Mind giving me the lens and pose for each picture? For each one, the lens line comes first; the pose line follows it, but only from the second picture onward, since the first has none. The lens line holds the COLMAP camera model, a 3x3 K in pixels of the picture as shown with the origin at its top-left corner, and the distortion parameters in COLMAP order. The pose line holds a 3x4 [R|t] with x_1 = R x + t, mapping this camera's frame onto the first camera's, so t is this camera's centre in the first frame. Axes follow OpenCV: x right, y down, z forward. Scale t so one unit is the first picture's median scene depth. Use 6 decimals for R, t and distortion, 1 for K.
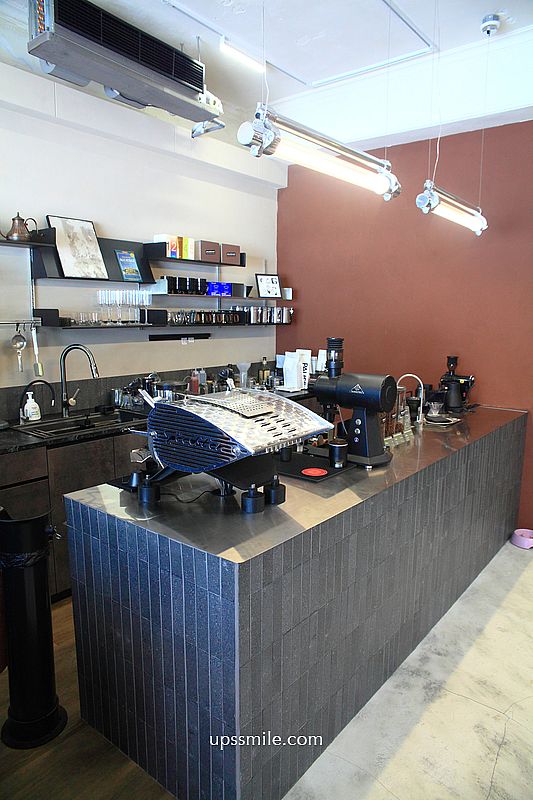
lens RADIAL K [[545.5, 0, 248.1], [0, 545.5, 415.8], [0, 0, 1]] dist [-0.046626, 0.031878]
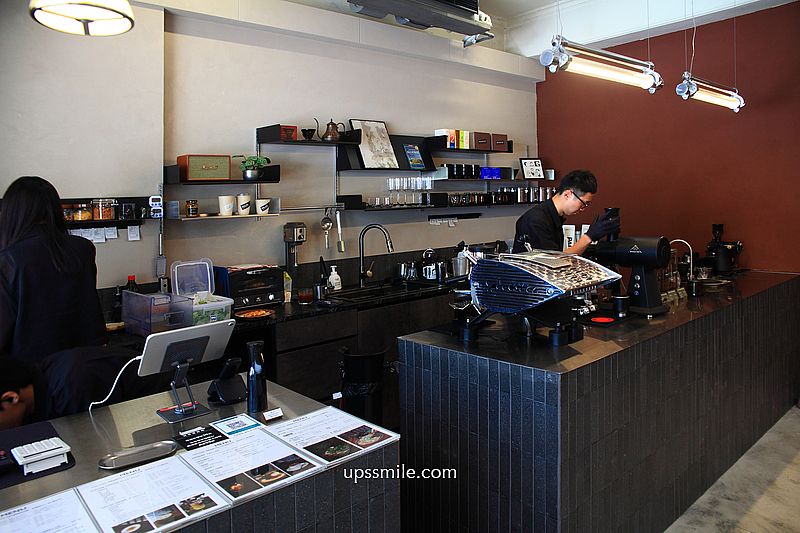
lens RADIAL K [[557.9, 0, 380.4], [0, 557.9, 230.9], [0, 0, 1]] dist [-0.046758, 0.005537]
pose [[0.981443, -0.031650, -0.189124, -0.073071], [0.006489, 0.991202, -0.132202, 0.042044], [0.191644, 0.128522, 0.973013, -0.171404]]
